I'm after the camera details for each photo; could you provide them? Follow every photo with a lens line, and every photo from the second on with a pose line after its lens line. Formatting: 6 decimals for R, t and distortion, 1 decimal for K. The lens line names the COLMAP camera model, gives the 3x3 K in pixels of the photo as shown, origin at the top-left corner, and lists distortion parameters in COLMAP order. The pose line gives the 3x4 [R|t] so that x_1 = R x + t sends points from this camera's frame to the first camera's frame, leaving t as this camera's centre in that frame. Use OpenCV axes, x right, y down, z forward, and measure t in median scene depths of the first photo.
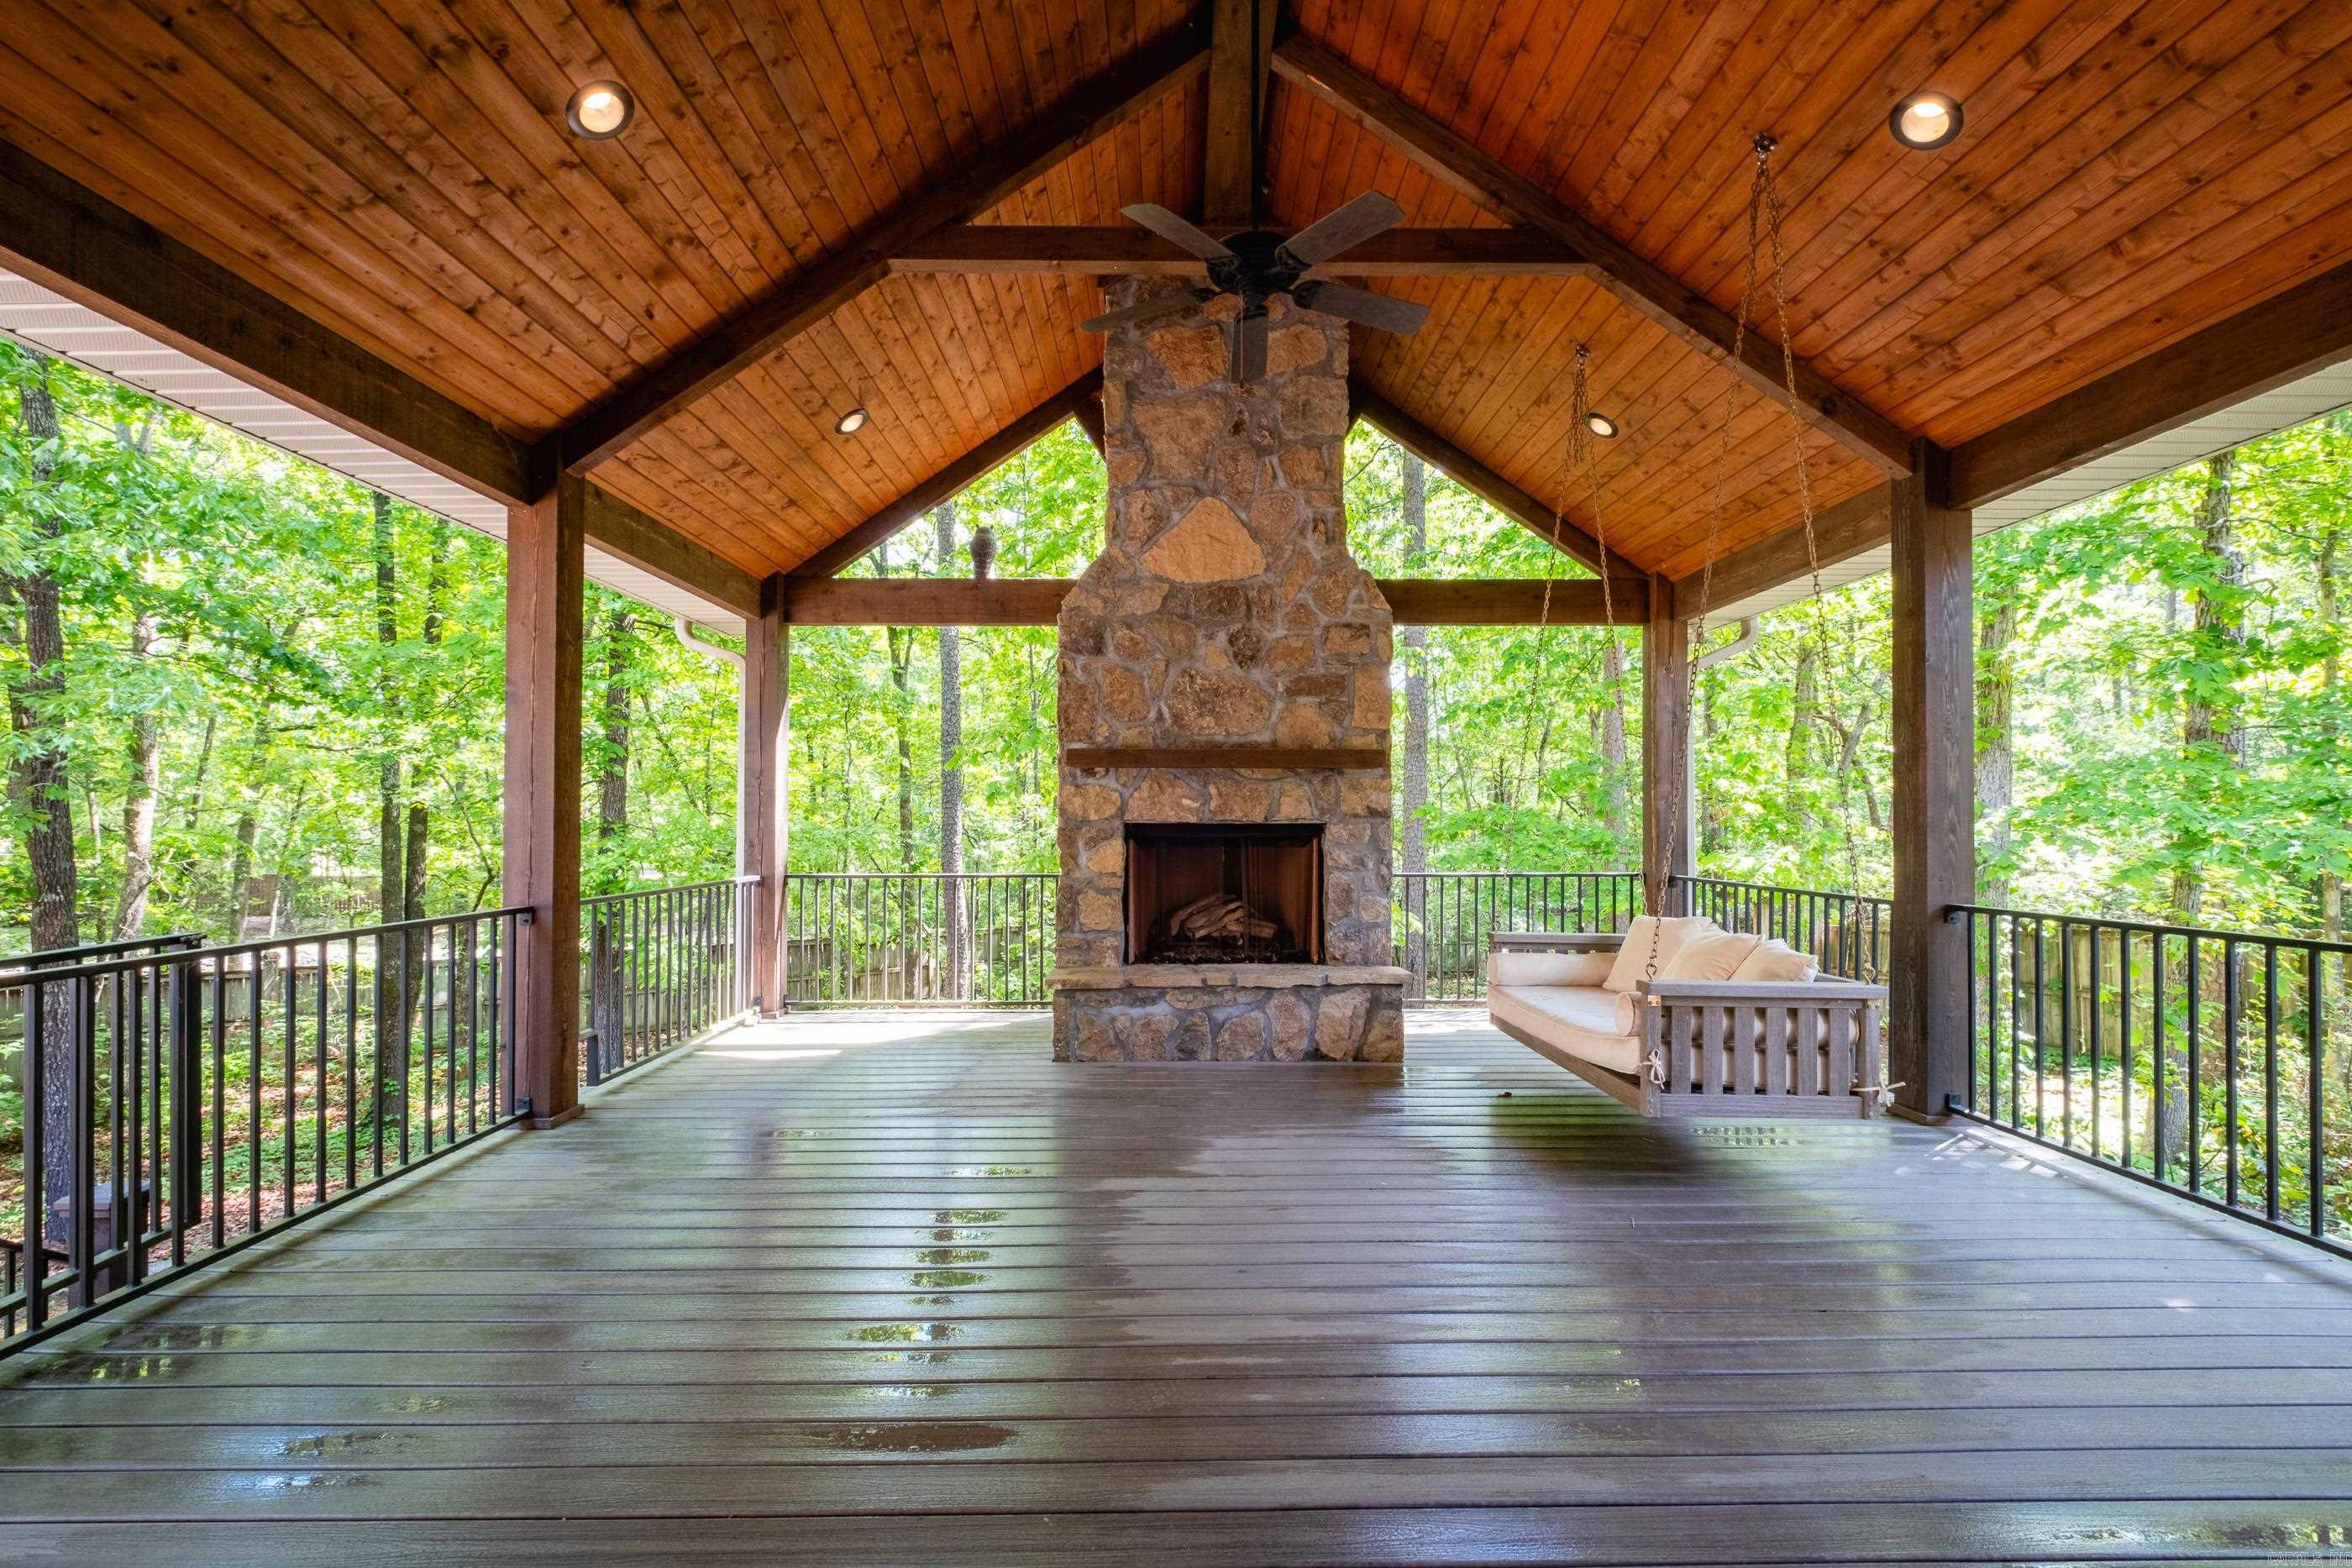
lens RADIAL K [[1022.2, 0, 1177.6], [0, 1022.2, 801.6], [0, 0, 1]] dist [0.003328, -0.001923]
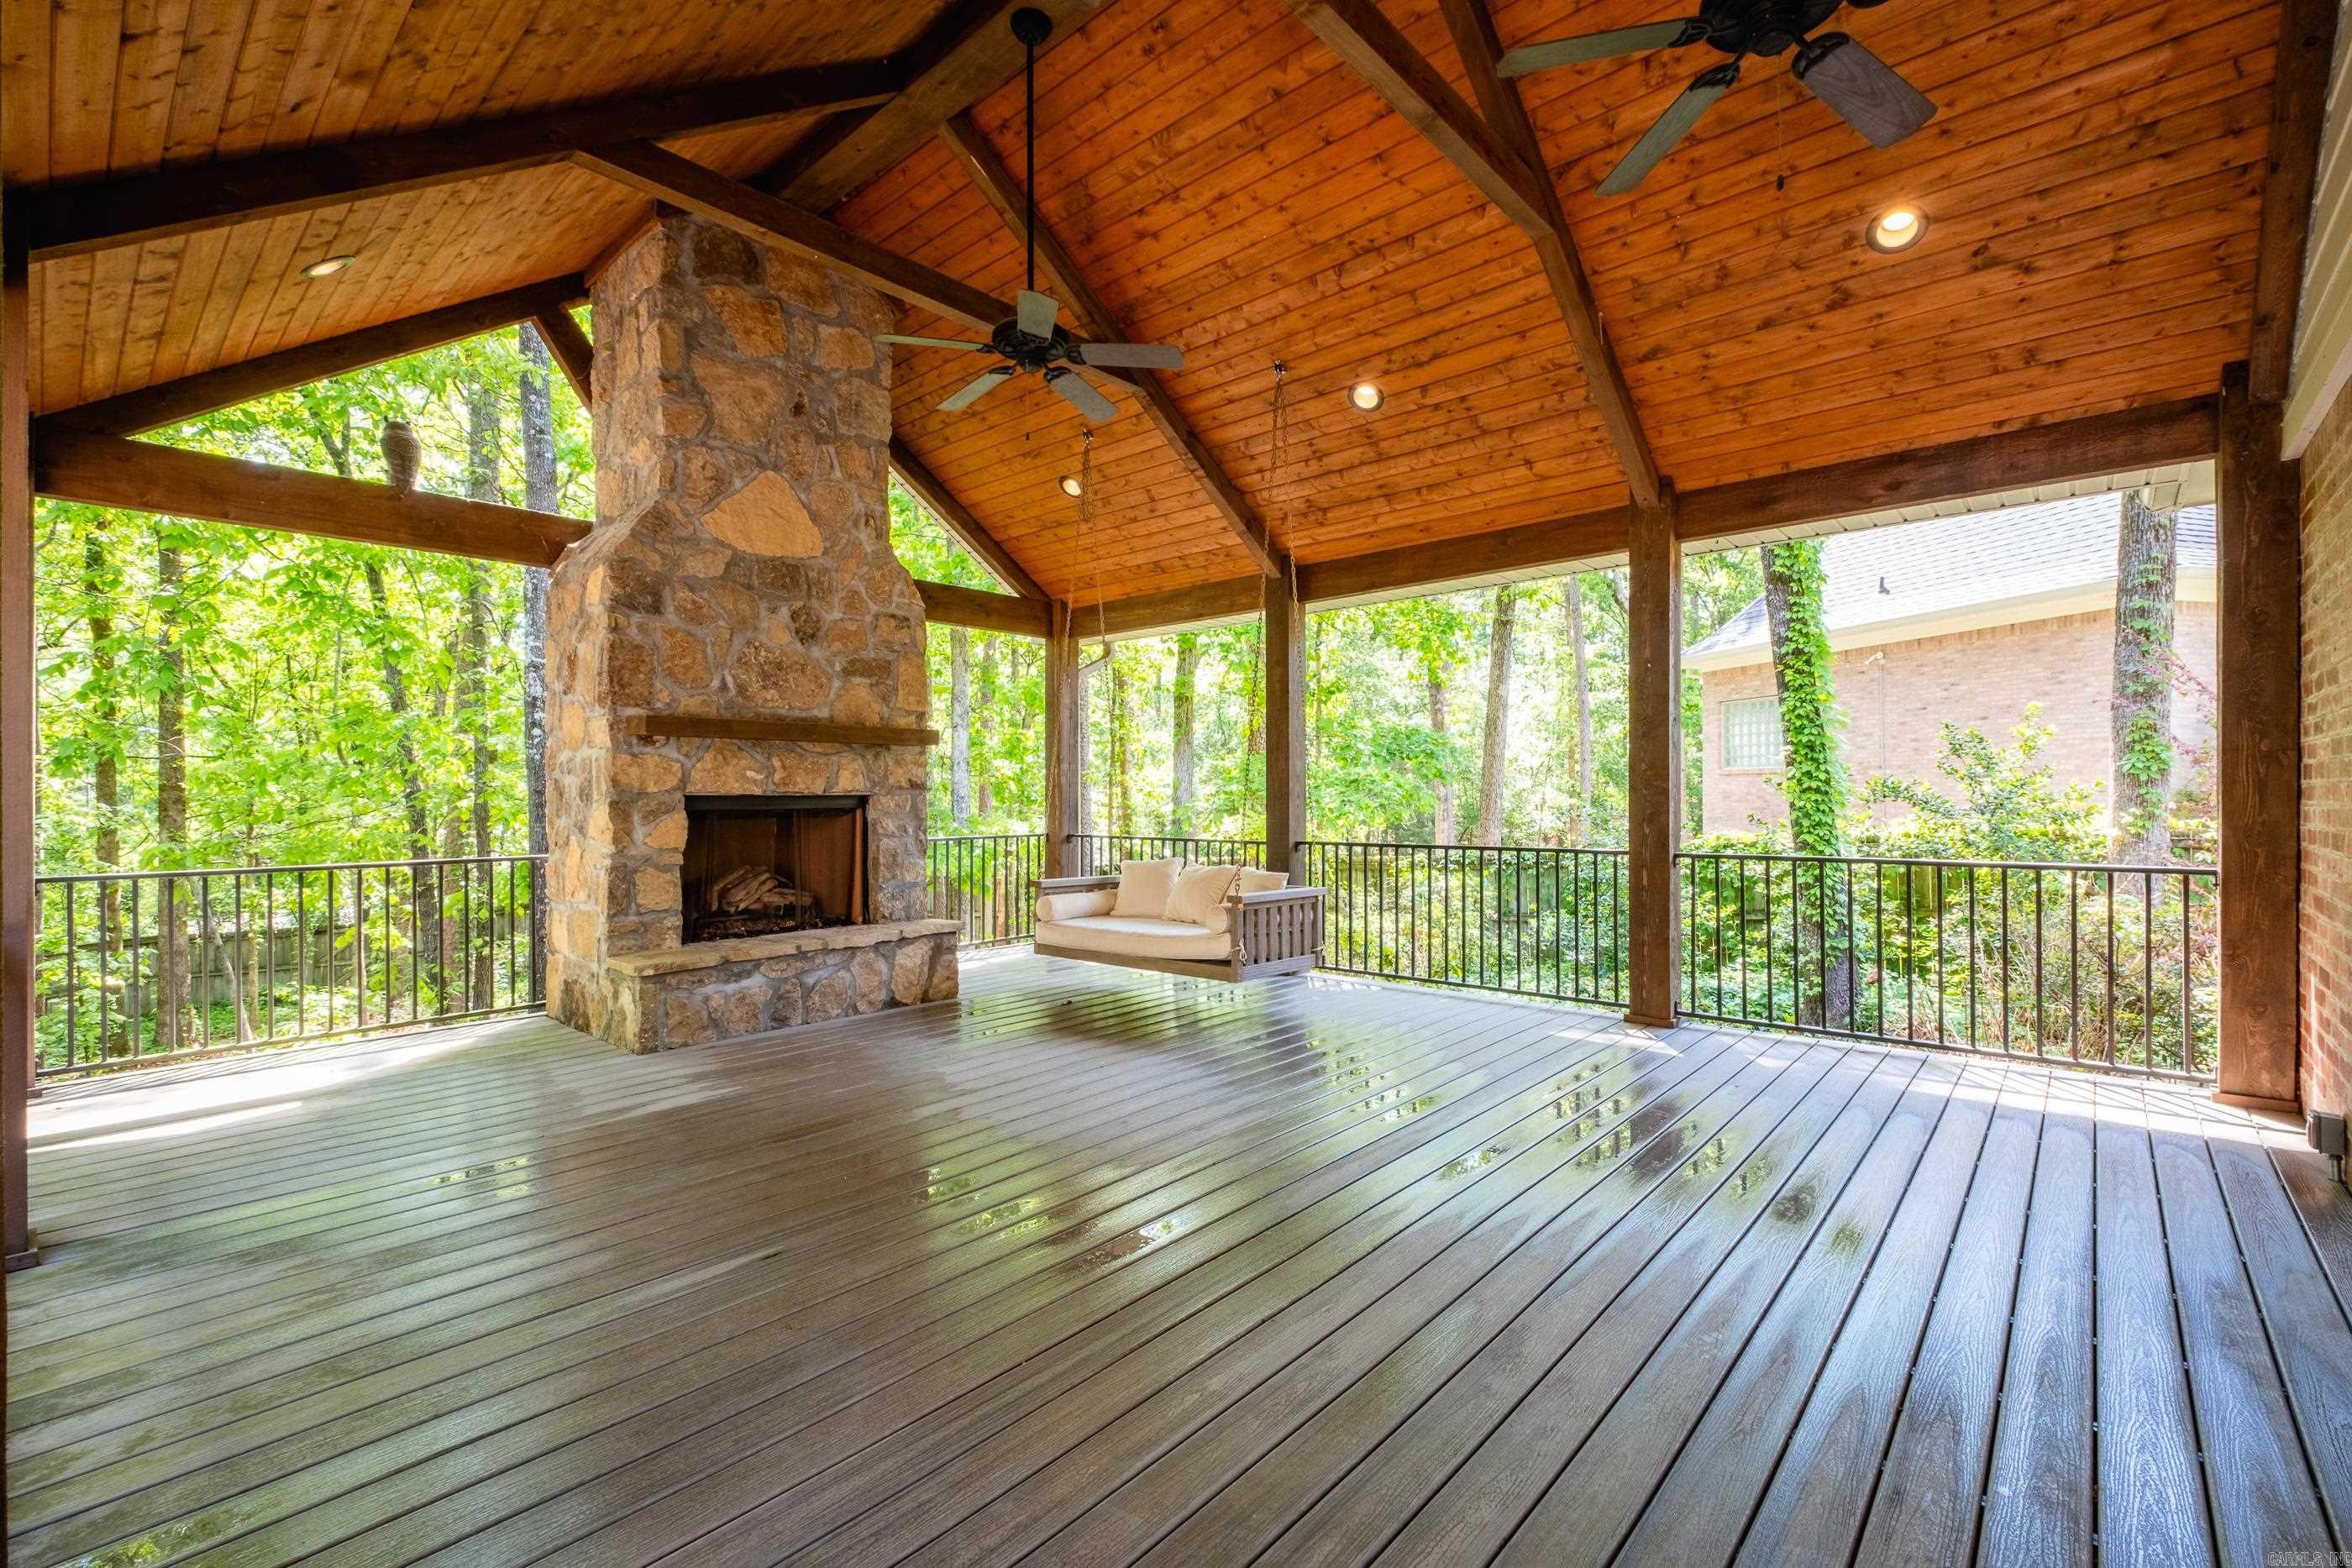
lens RADIAL K [[1022.2, 0, 1195.6], [0, 1022.2, 787.0], [0, 0, 1]] dist [0.003328, -0.001923]
pose [[0.668779, 0.001473, 0.743460, -0.440747], [-0.010106, 0.999924, 0.007109, 0.001561], [-0.743393, -0.012267, 0.668743, 0.013197]]
